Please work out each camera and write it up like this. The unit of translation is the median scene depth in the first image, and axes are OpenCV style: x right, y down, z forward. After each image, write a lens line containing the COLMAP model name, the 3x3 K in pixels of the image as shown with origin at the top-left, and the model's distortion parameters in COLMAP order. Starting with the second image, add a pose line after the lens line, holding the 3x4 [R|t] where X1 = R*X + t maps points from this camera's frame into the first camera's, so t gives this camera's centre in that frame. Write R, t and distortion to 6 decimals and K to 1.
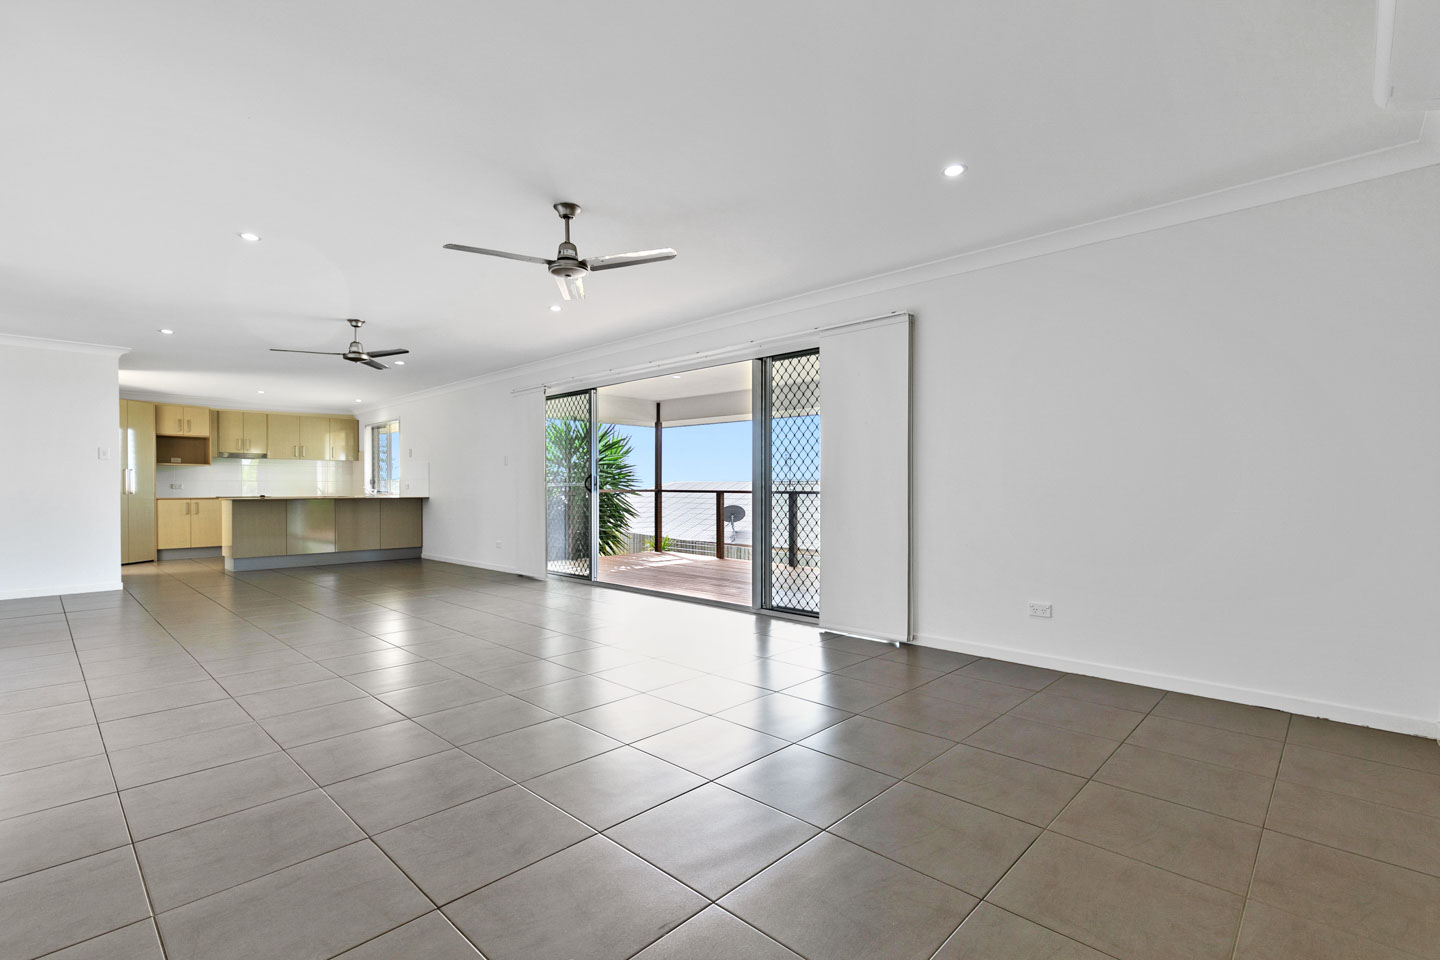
lens RADIAL K [[658.2, 0, 722.9], [0, 658.2, 481.7], [0, 0, 1]] dist [0.003276, -0.000179]
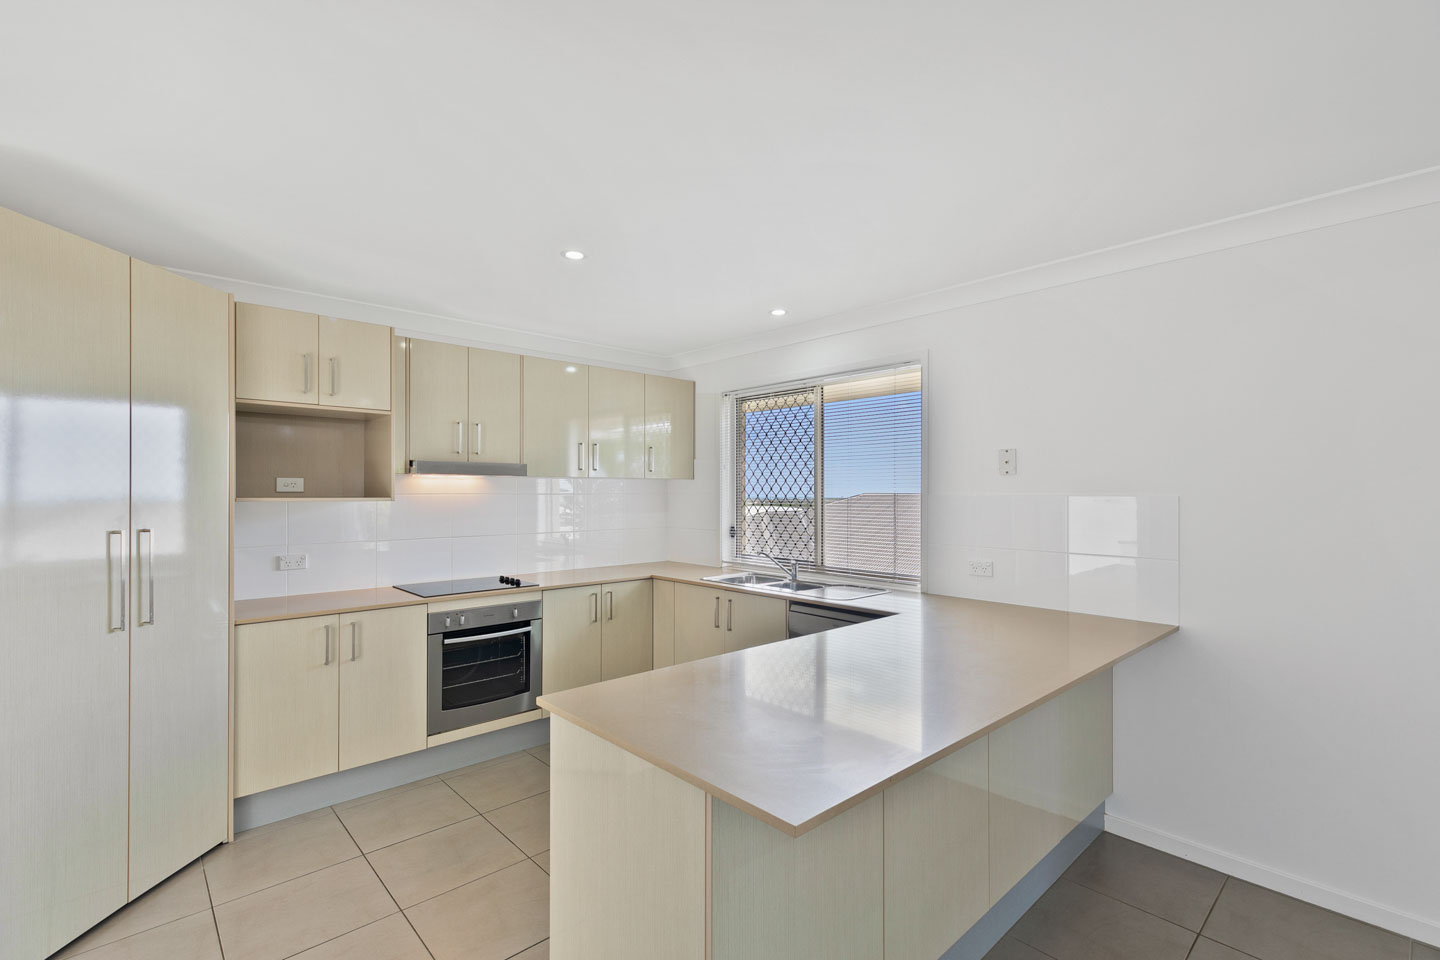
lens RADIAL K [[658.2, 0, 717.7], [0, 658.2, 483.1], [0, 0, 1]] dist [0.003276, -0.000179]
pose [[0.997467, 0.007872, -0.070692, -0.602907], [-0.008150, 0.999960, -0.003649, -0.034192], [0.070661, 0.004216, 0.997492, 0.698303]]
